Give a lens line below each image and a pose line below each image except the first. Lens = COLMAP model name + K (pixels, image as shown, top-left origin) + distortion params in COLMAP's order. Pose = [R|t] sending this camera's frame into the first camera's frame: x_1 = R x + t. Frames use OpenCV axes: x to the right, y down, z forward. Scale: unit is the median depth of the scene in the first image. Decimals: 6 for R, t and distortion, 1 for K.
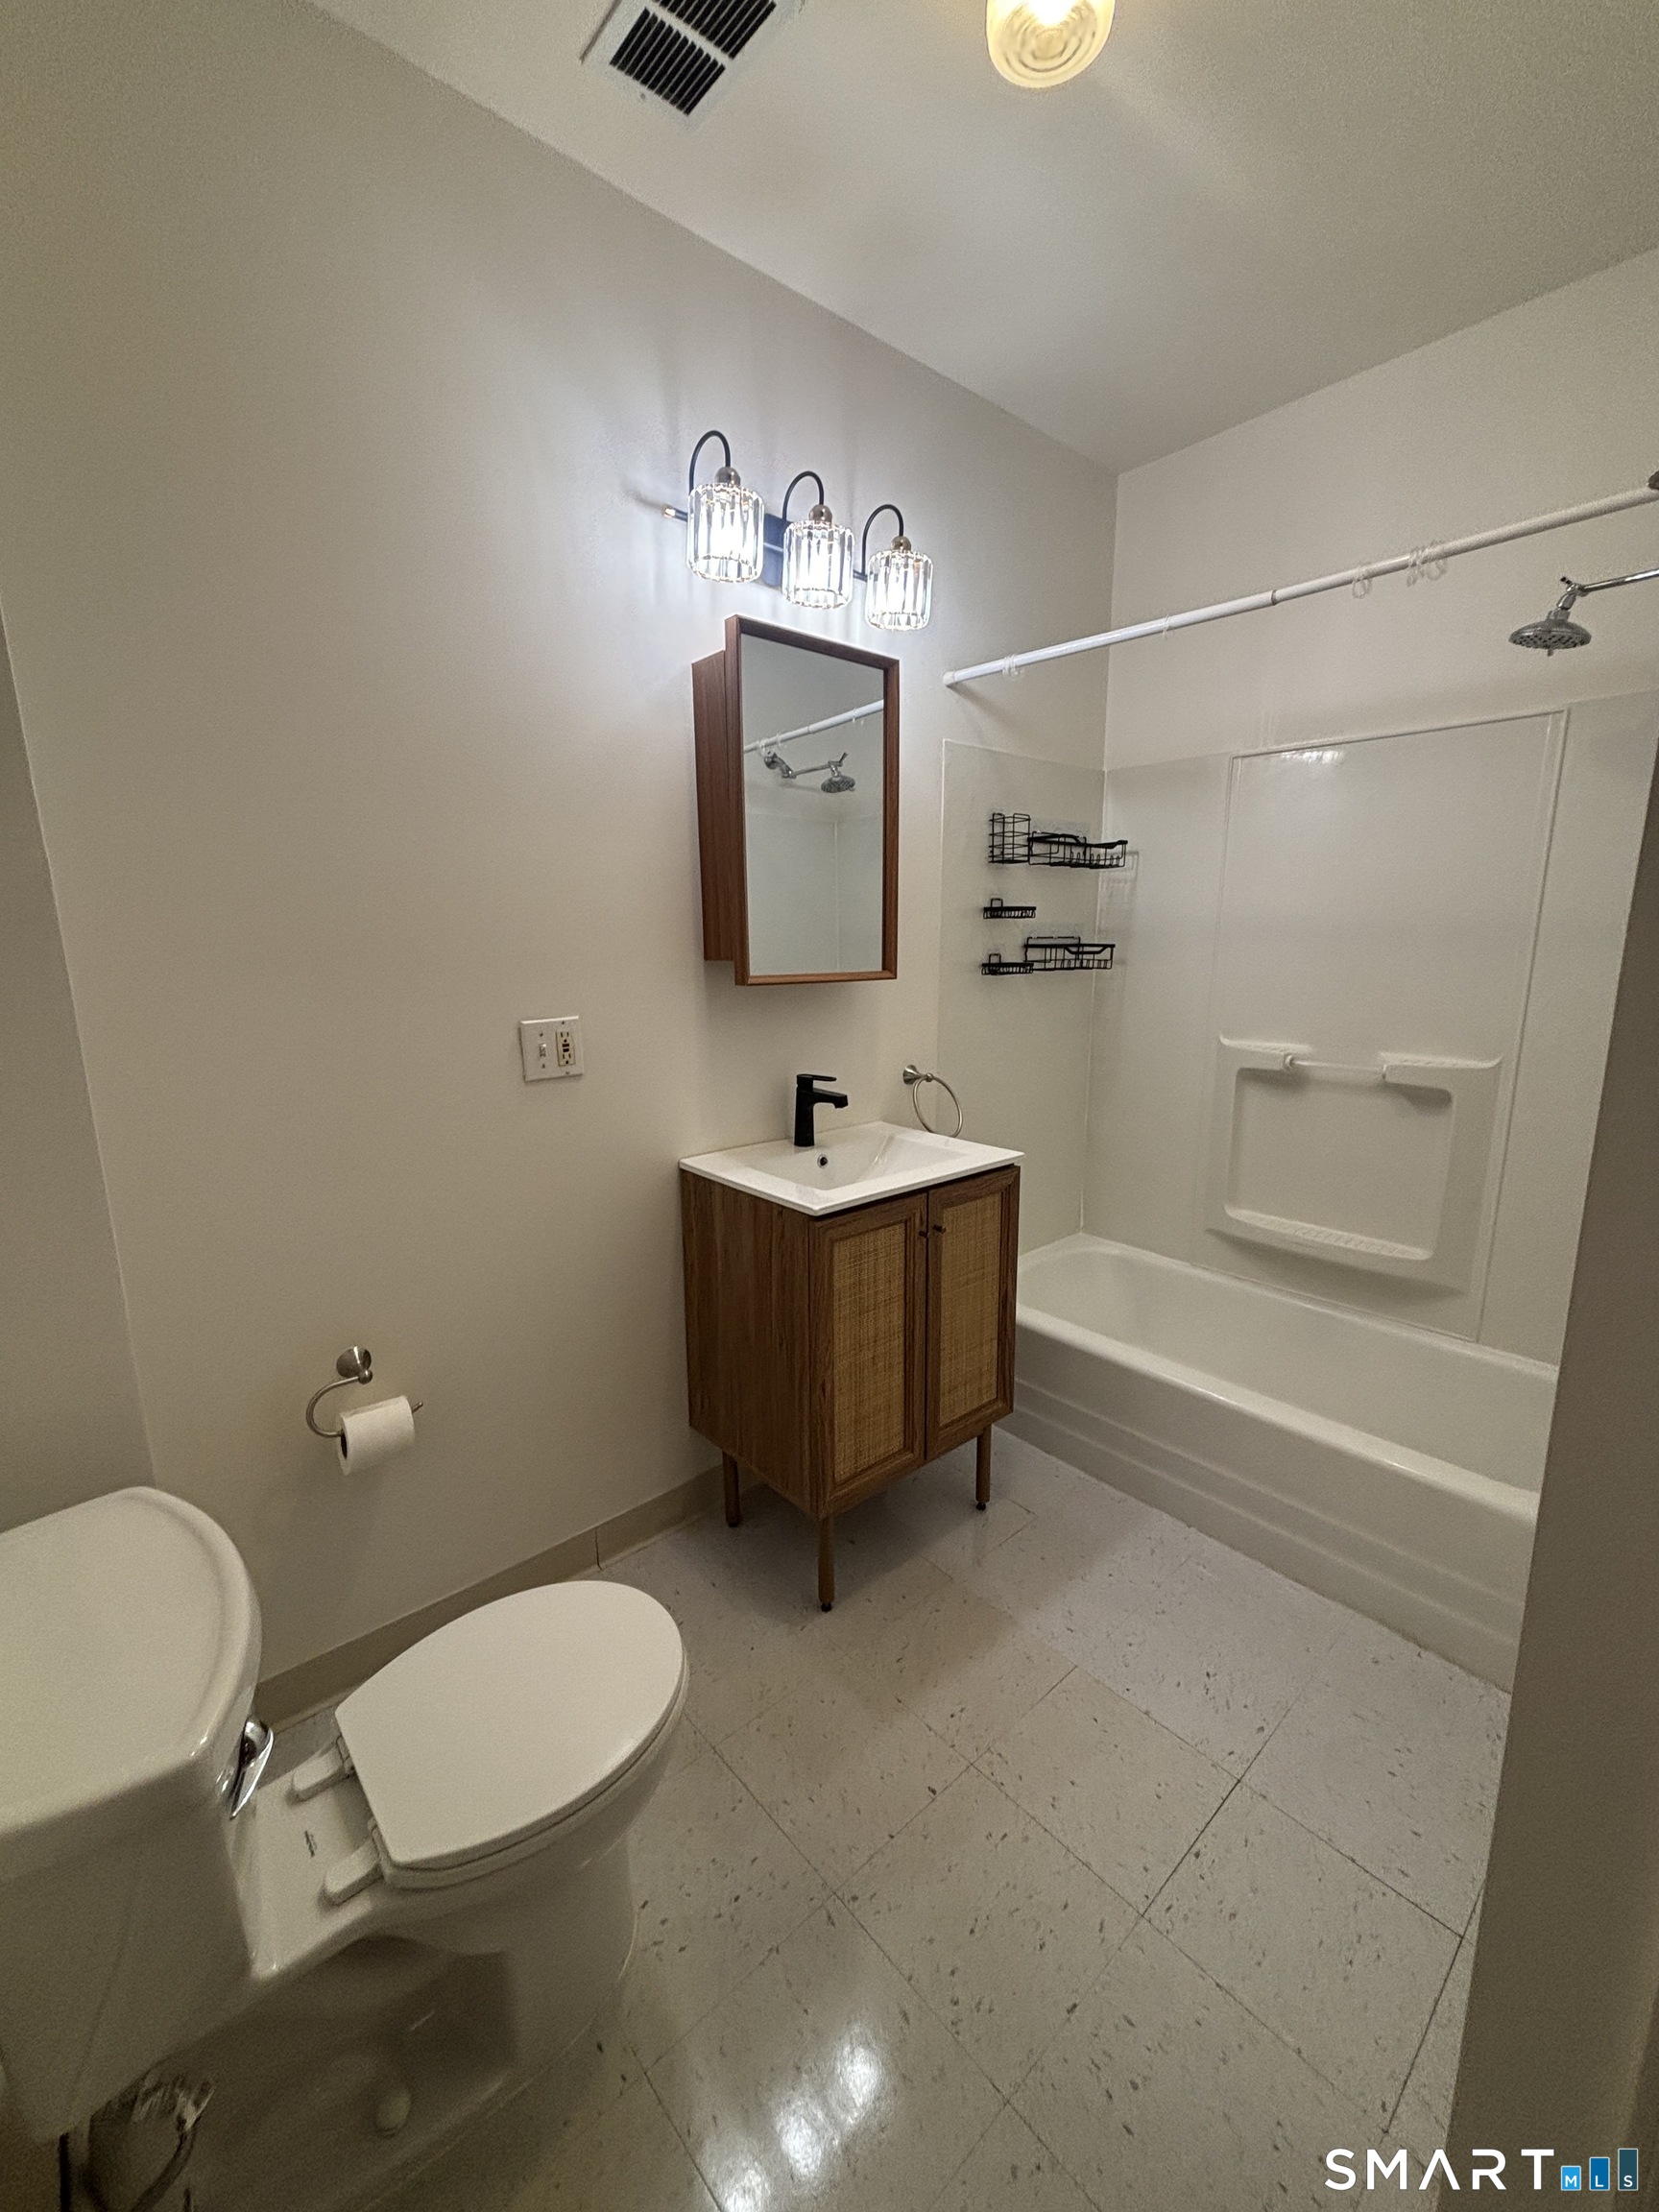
lens RADIAL K [[892.3, 0, 832.2], [0, 892.3, 1104.1], [0, 0, 1]] dist [0.002010, -0.001055]
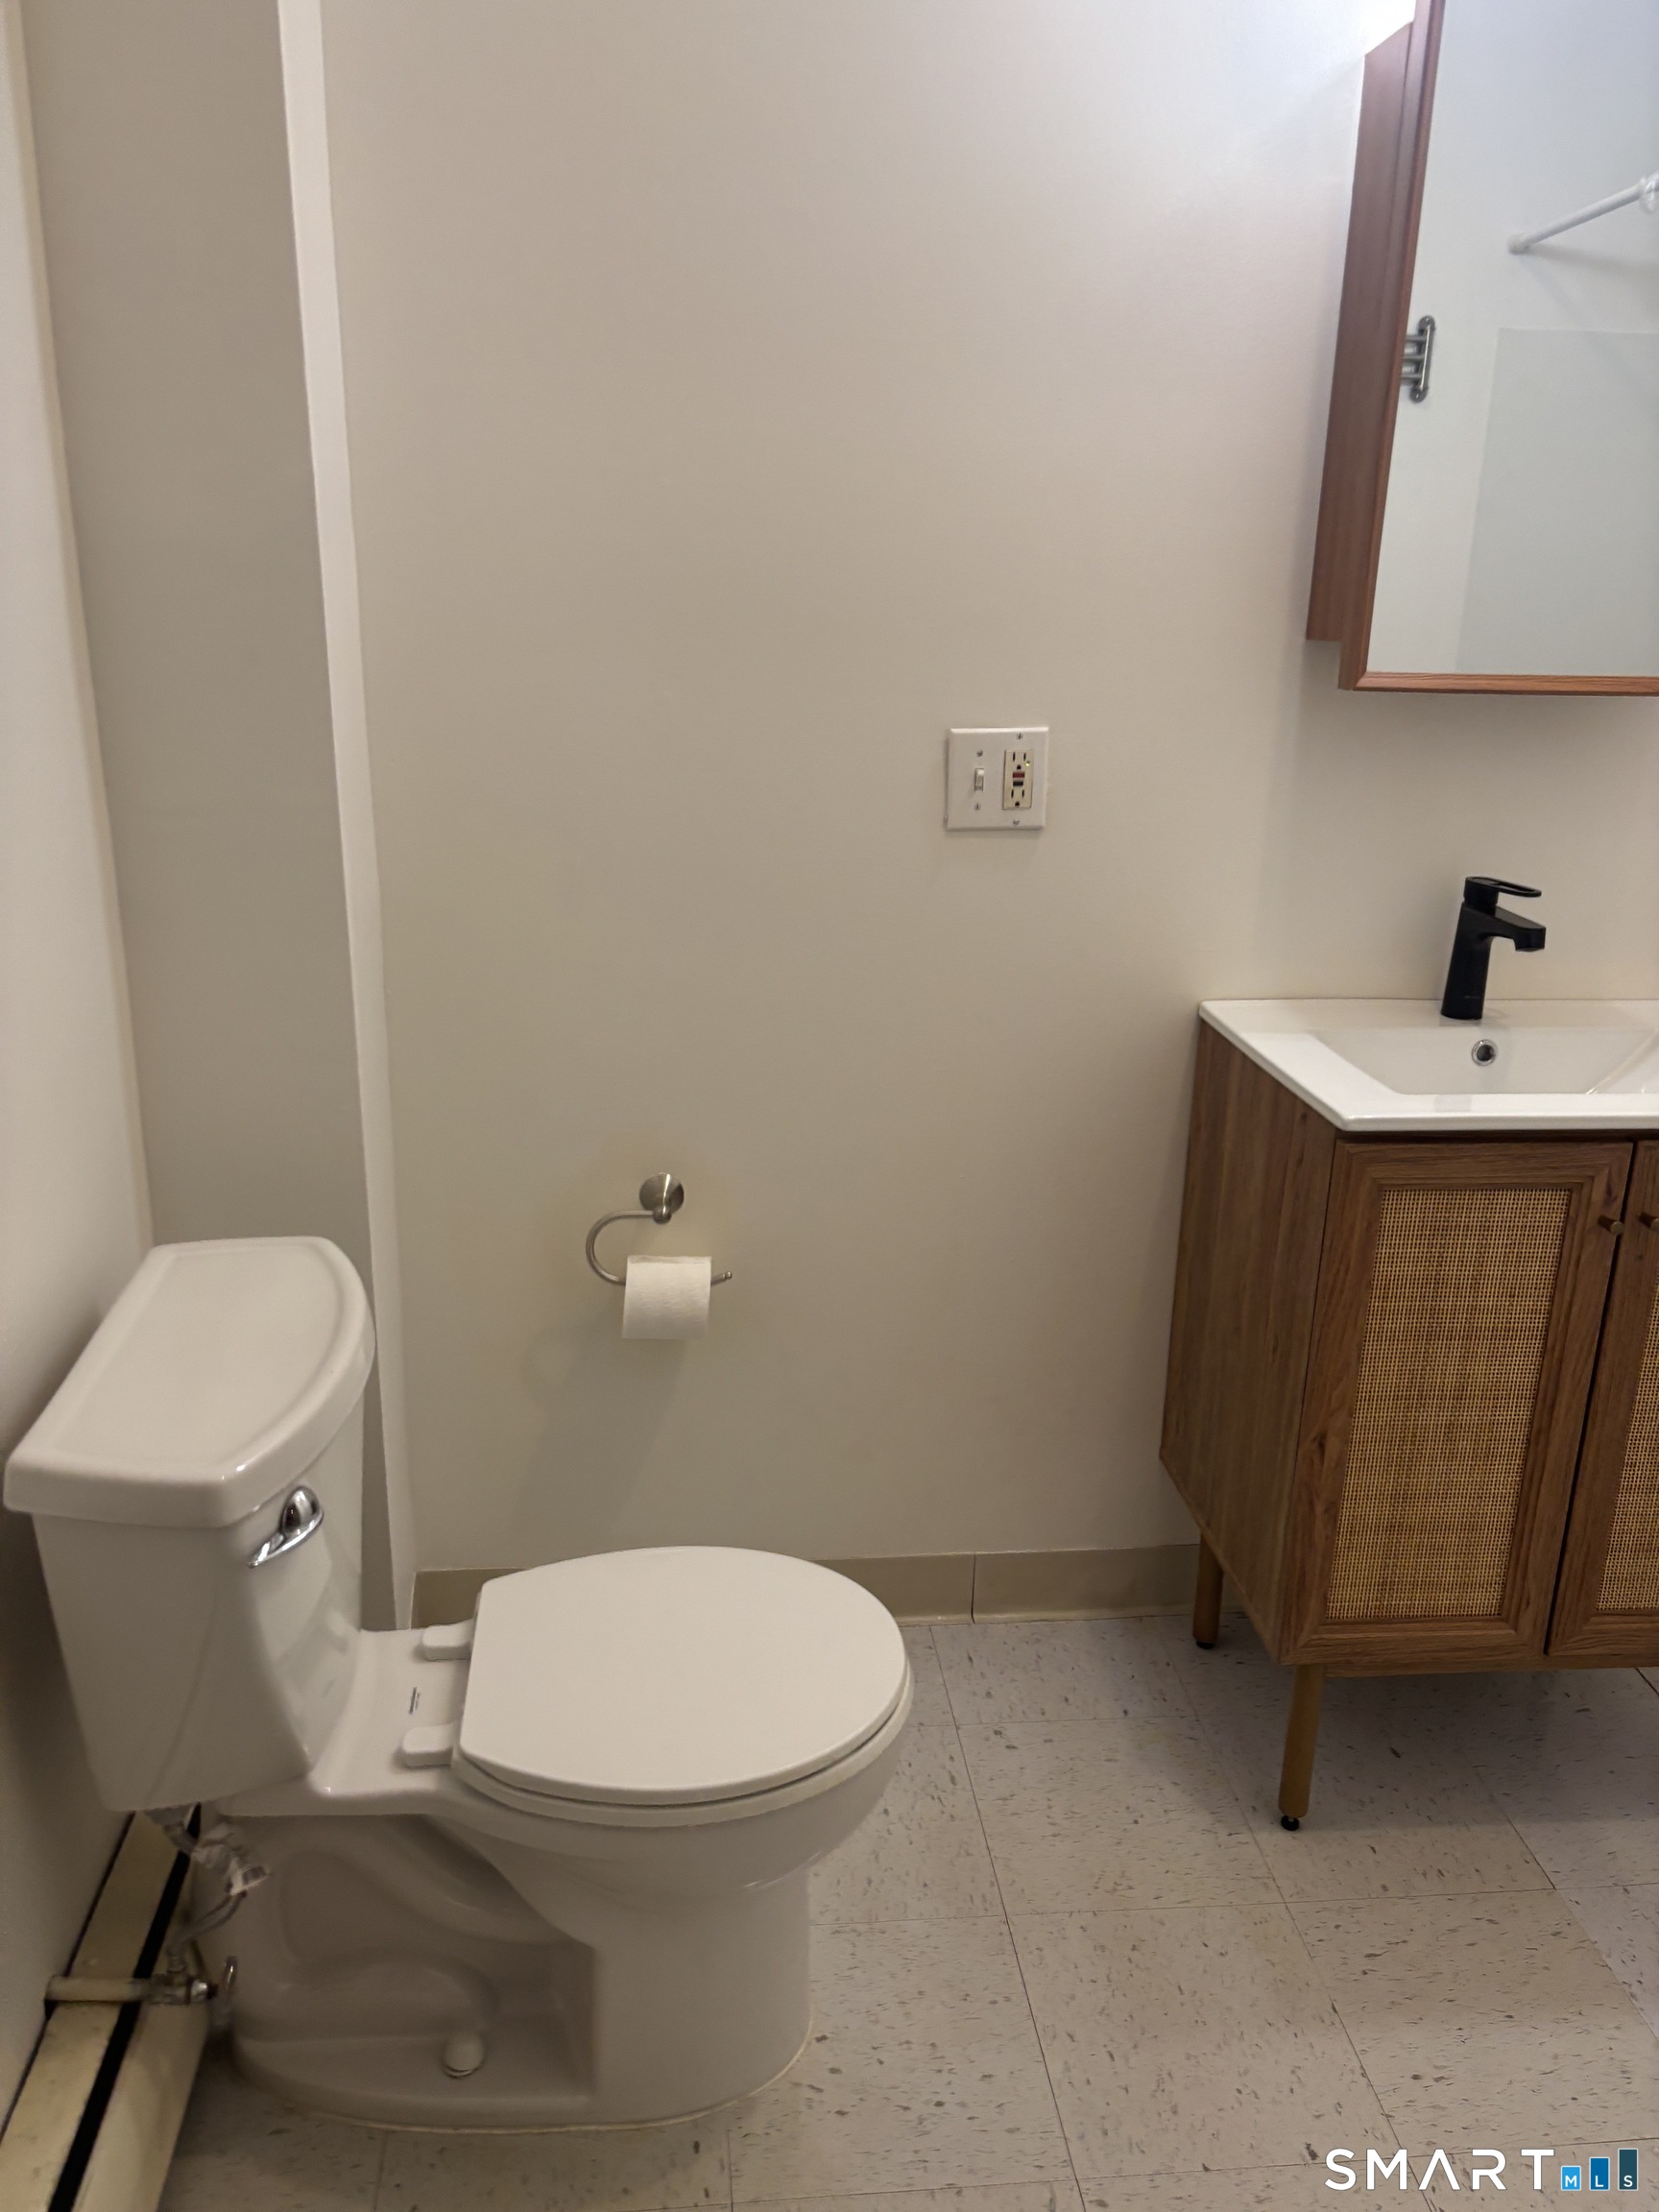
lens RADIAL K [[1686.8, 0, 816.9], [0, 1686.8, 1116.5], [0, 0, 1]] dist [0.030432, -0.026796]
pose [[0.808444, 0.201159, -0.553131, 0.258124], [-0.136587, 0.978247, 0.156130, -0.000040], [0.572506, -0.050672, 0.818334, -0.024551]]
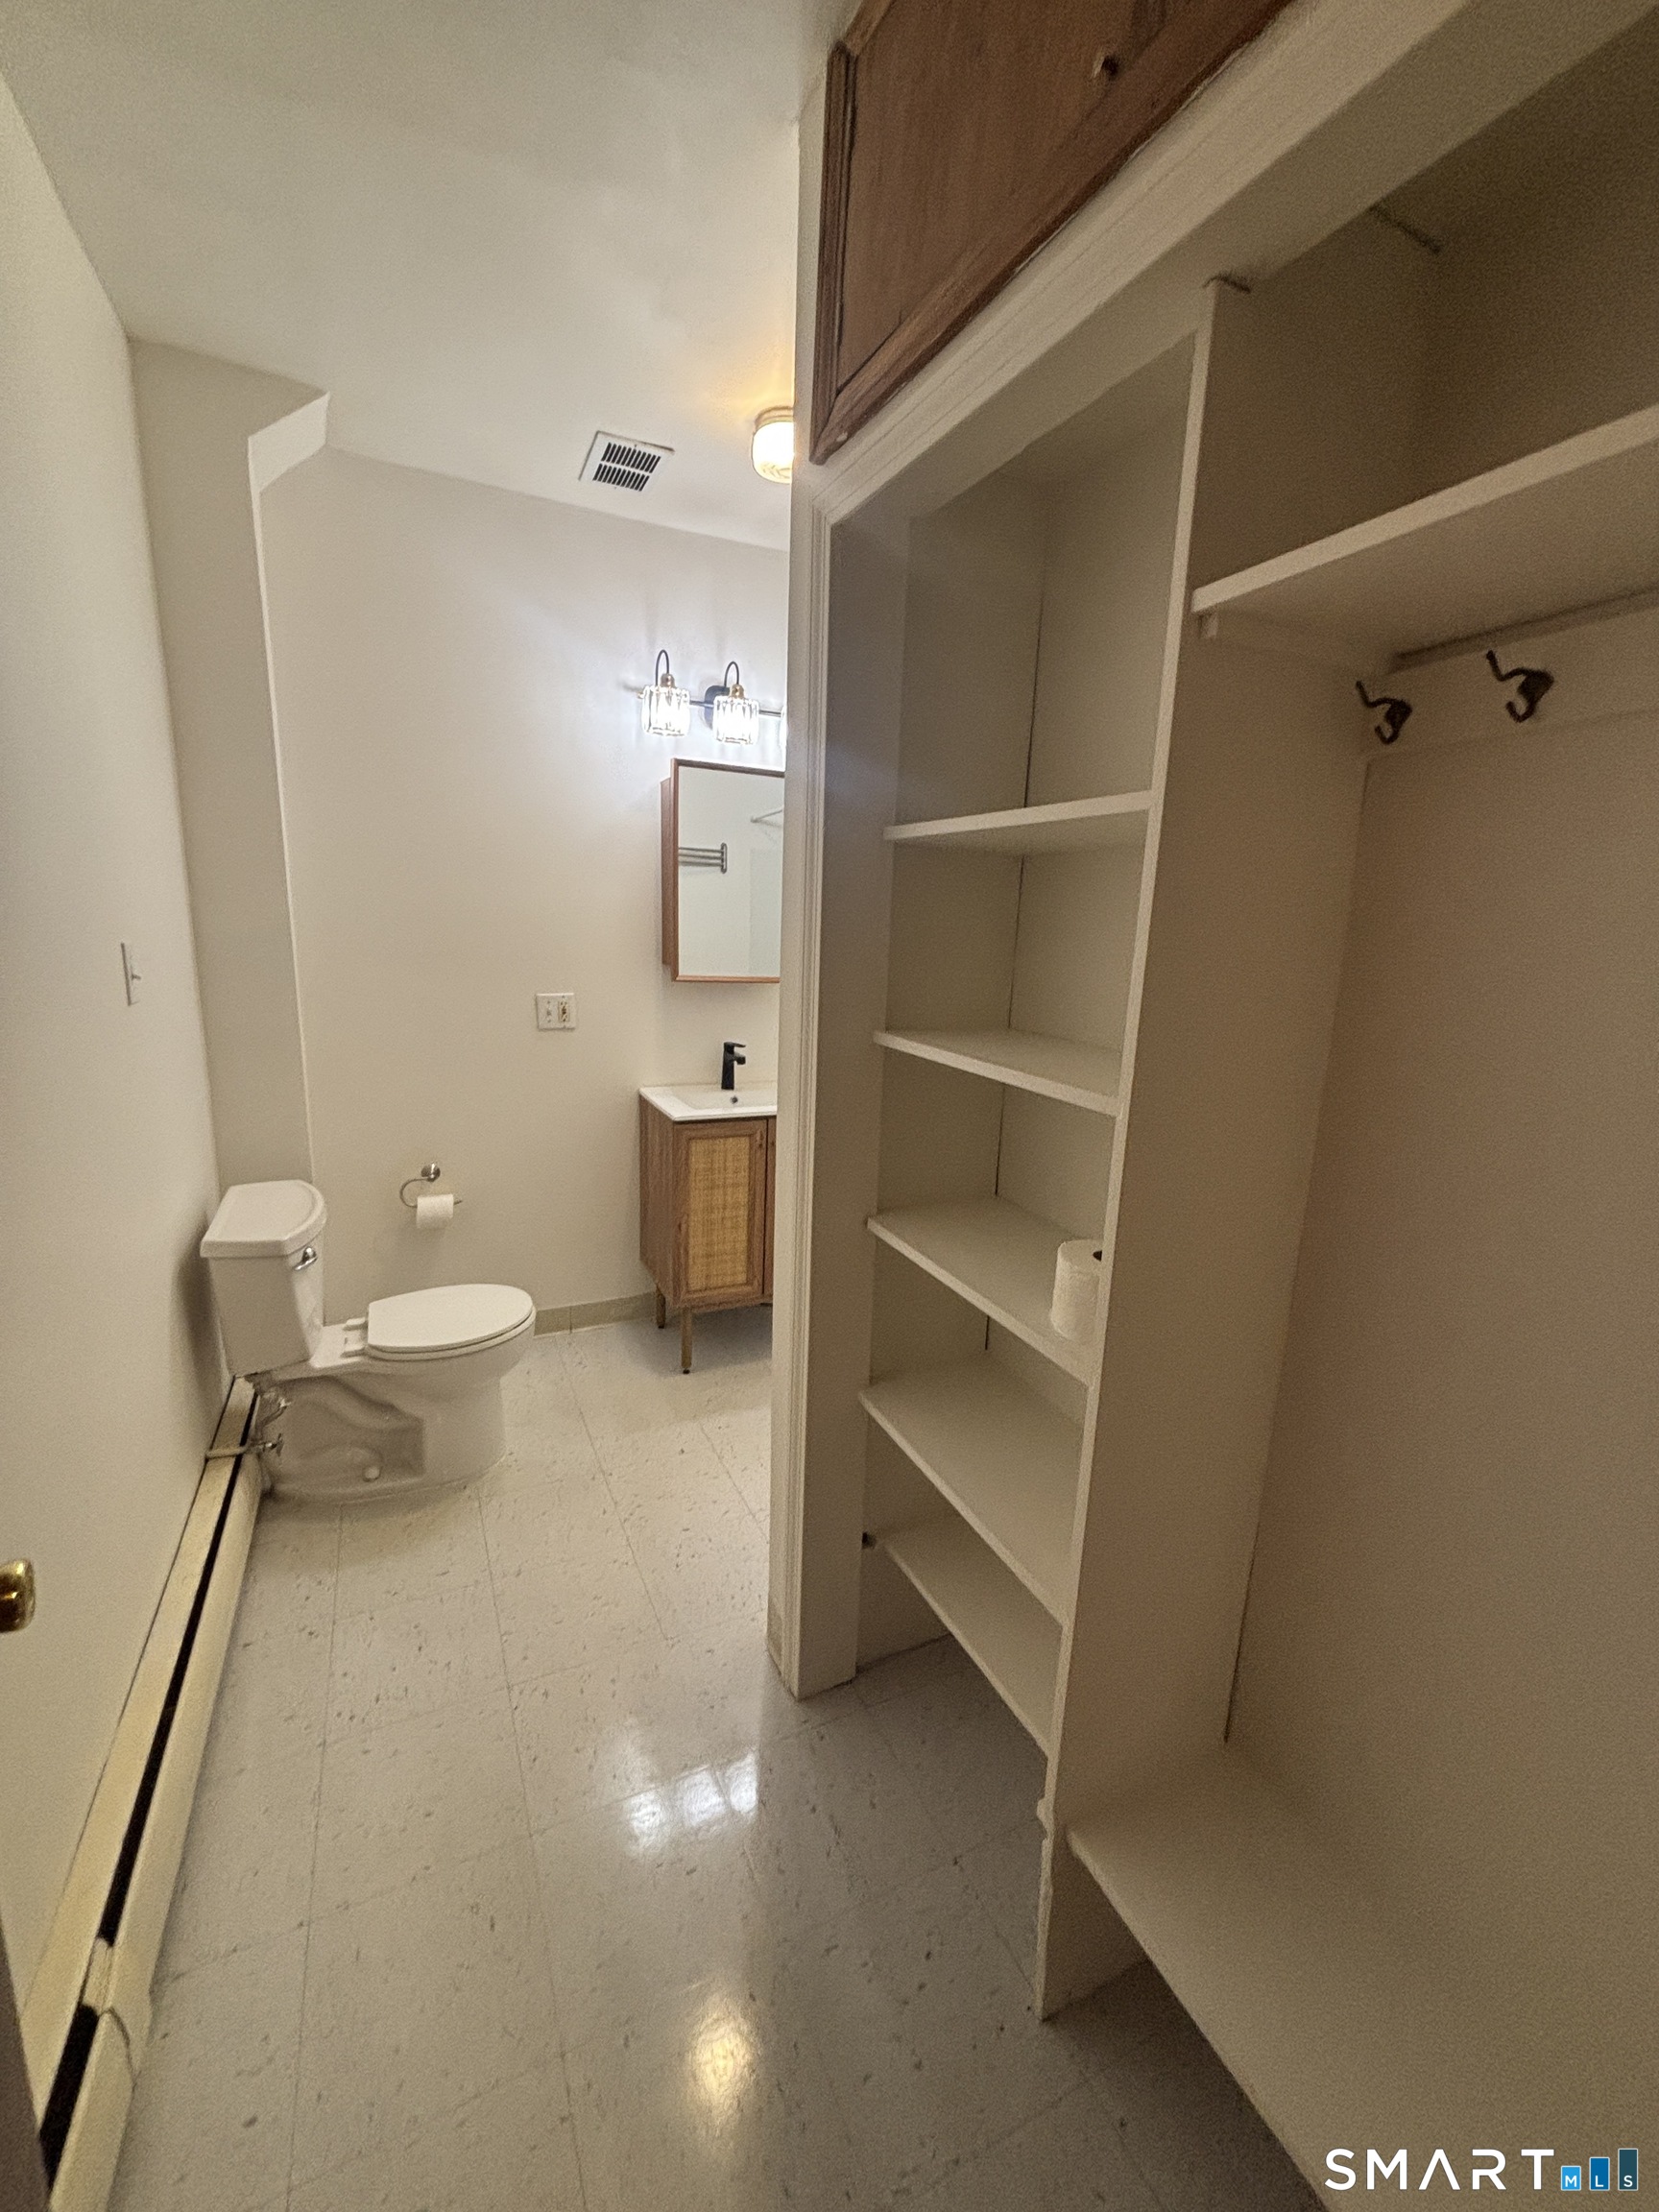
lens RADIAL K [[892.3, 0, 845.7], [0, 892.3, 1109.9], [0, 0, 1]] dist [0.002010, -0.001055]
pose [[0.965895, 0.096462, -0.240295, 0.619064], [-0.094703, 0.995326, 0.018884, 0.038856], [0.240994, 0.004517, 0.970516, -0.496137]]
